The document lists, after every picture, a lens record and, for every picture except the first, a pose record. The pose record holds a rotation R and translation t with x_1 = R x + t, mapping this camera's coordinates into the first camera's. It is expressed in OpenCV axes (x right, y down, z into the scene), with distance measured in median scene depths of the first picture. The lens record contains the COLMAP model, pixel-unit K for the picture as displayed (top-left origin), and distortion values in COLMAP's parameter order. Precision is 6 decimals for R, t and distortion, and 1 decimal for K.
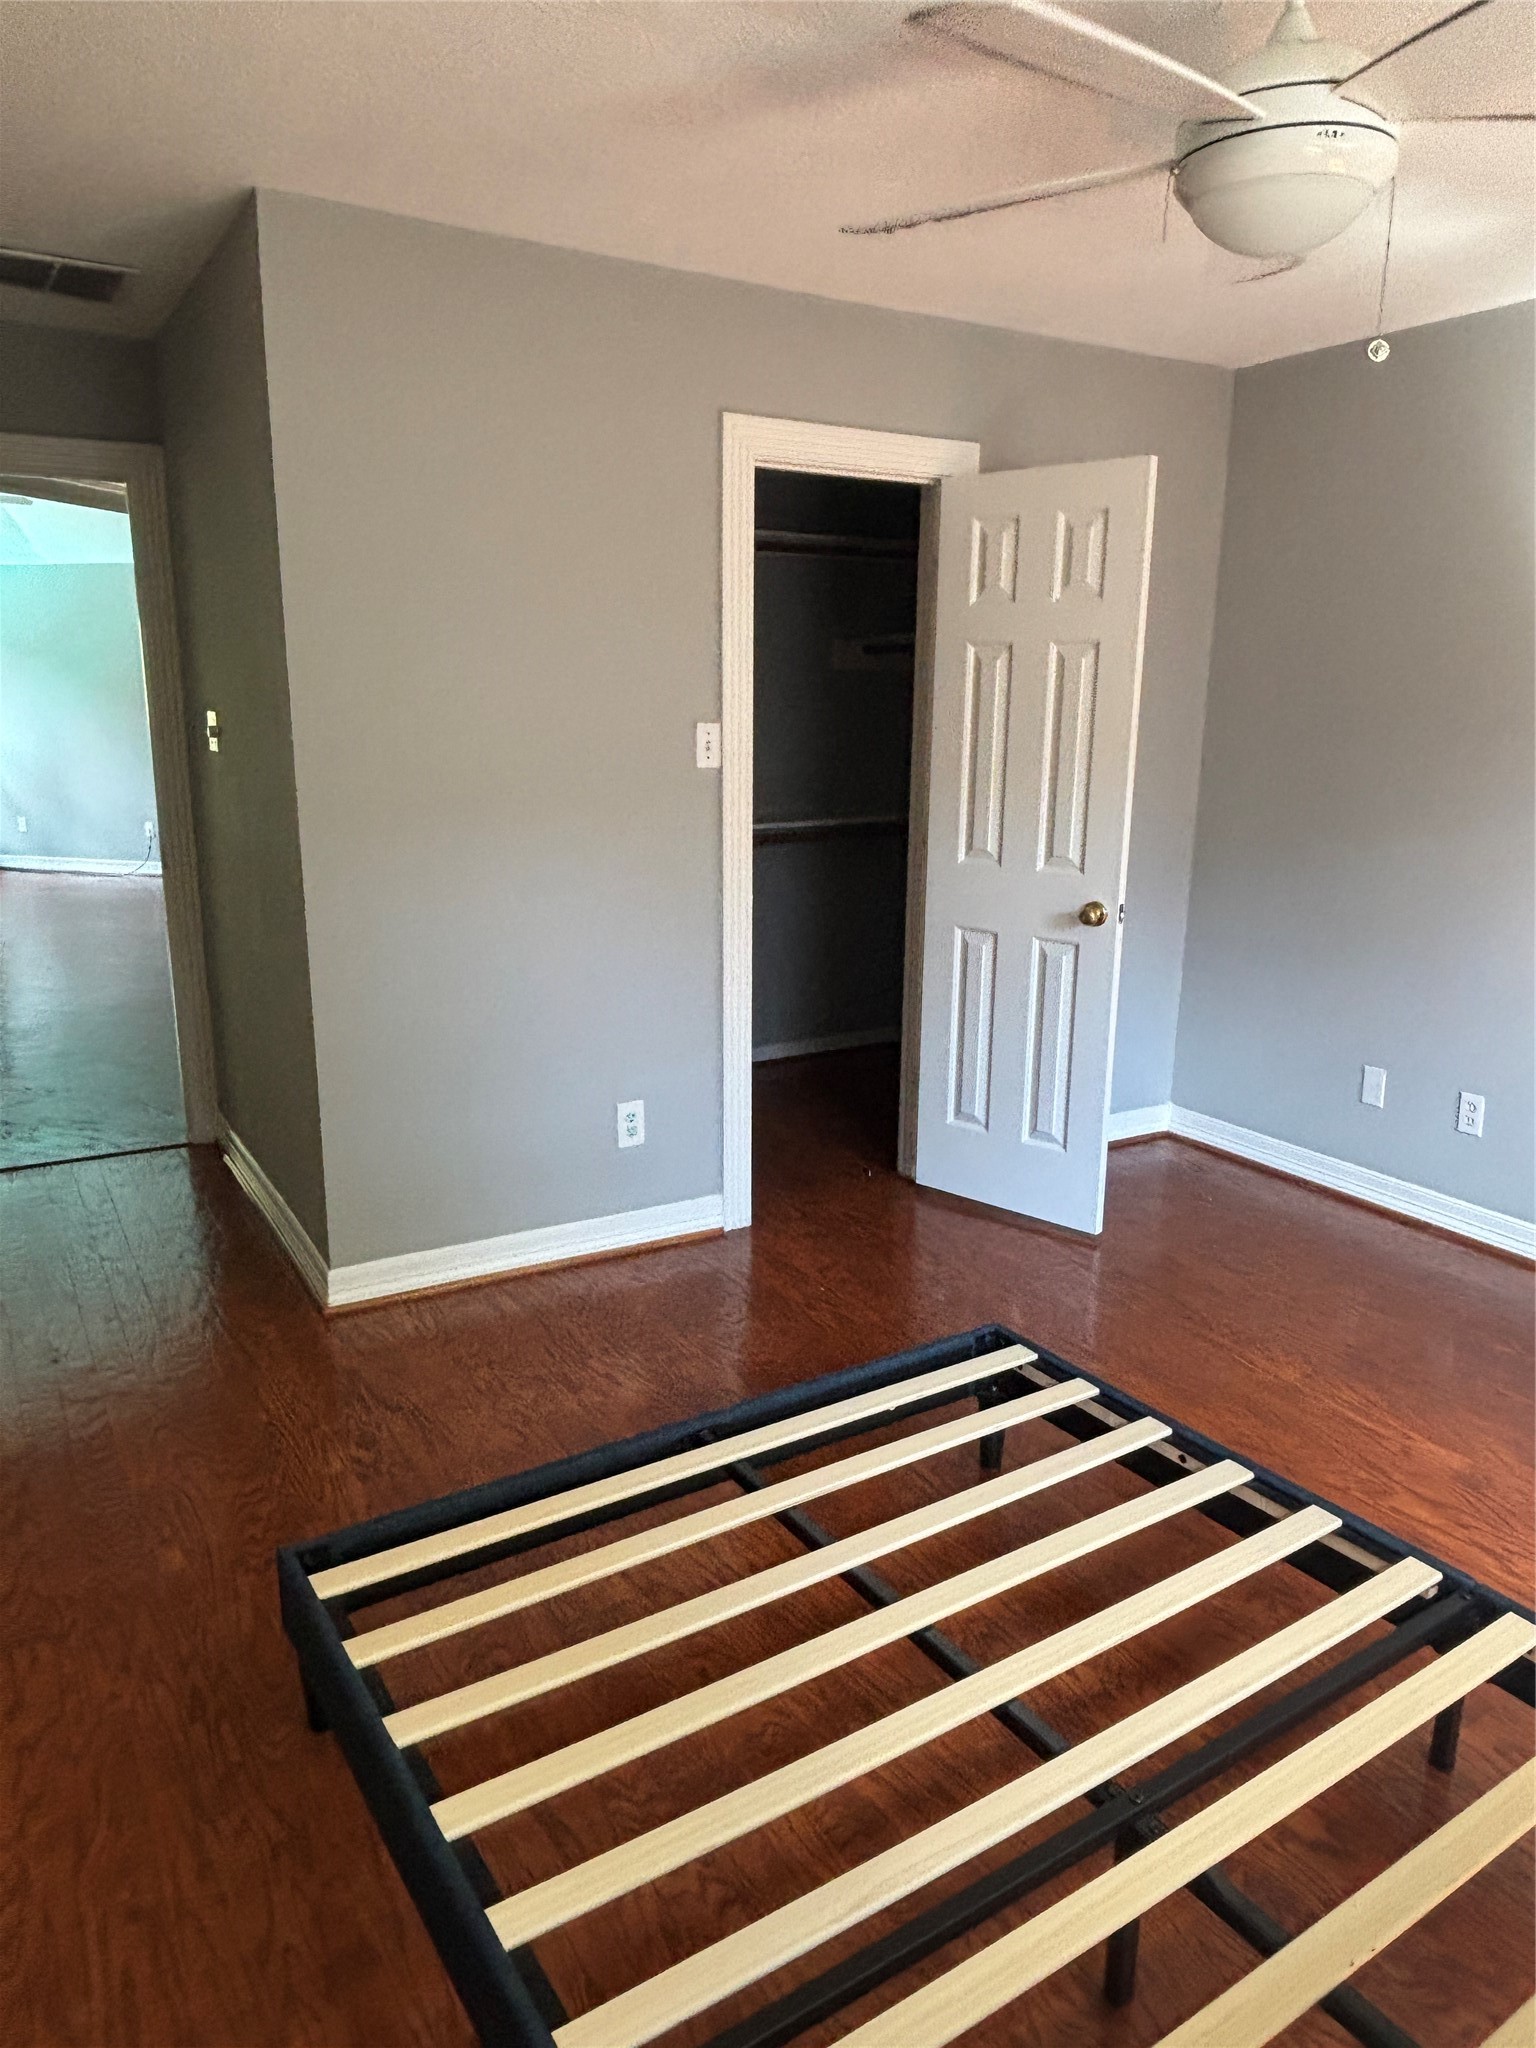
lens RADIAL K [[1358.3, 0, 772.6], [0, 1358.3, 1016.4], [0, 0, 1]] dist [-0.003999, -0.001280]
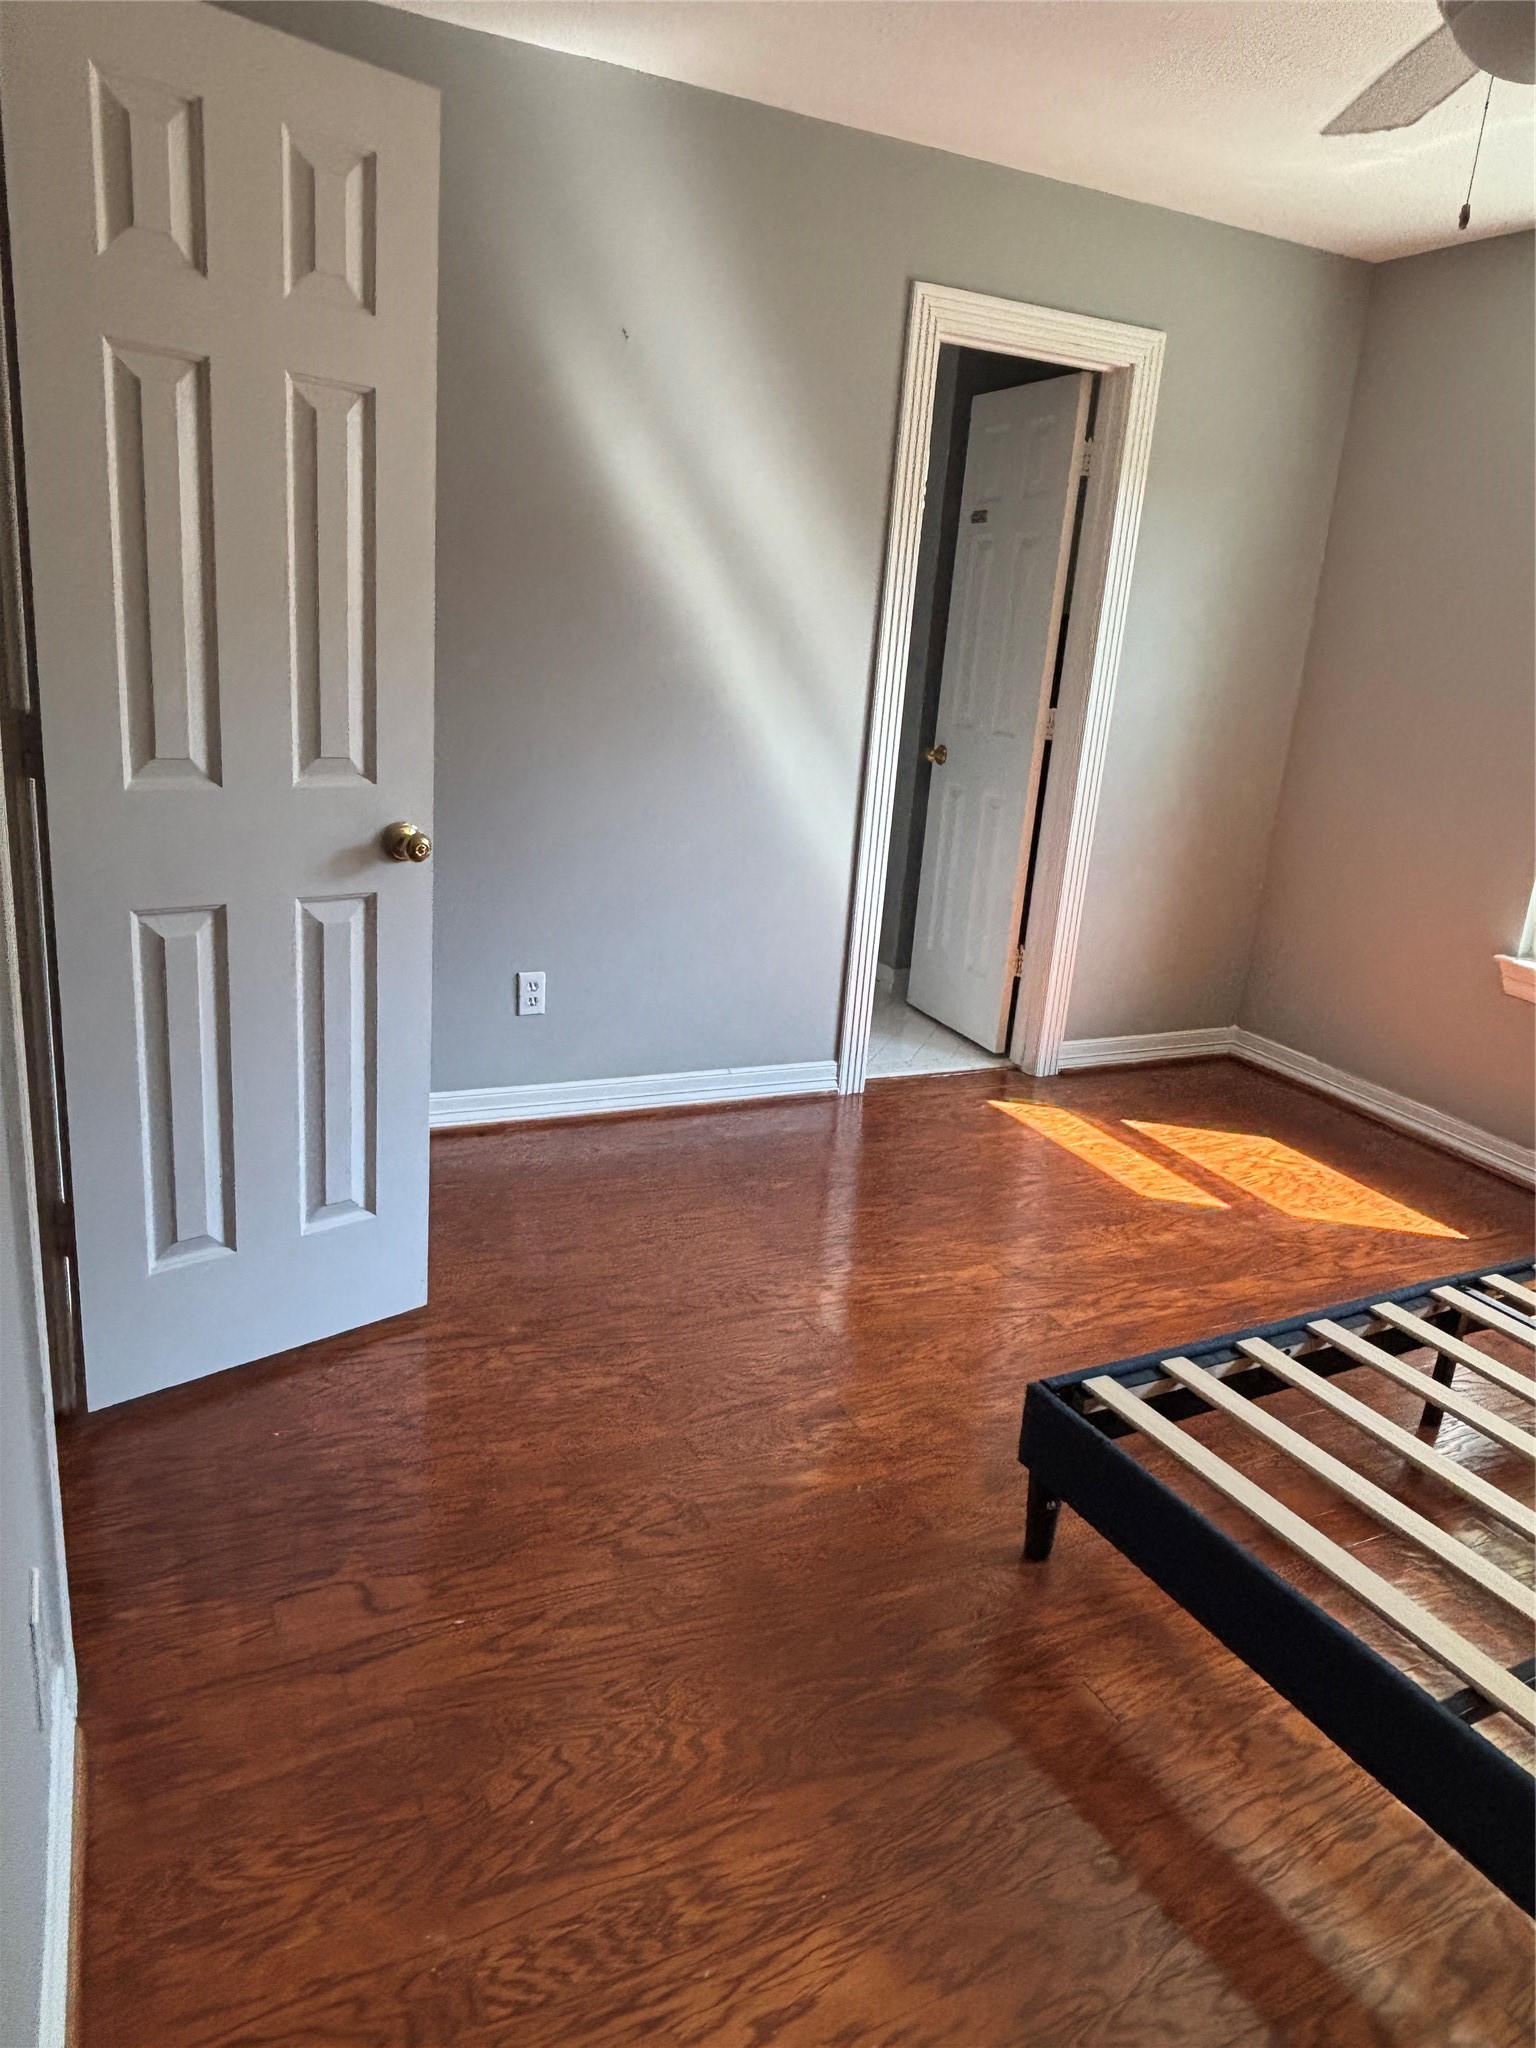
lens RADIAL K [[1358.3, 0, 771.8], [0, 1358.3, 1035.8], [0, 0, 1]] dist [-0.003999, -0.001280]
pose [[0.091587, -0.293694, 0.951502, -0.360875], [0.153085, 0.948312, 0.277974, -0.133542], [-0.983960, 0.120201, 0.131813, 0.725654]]
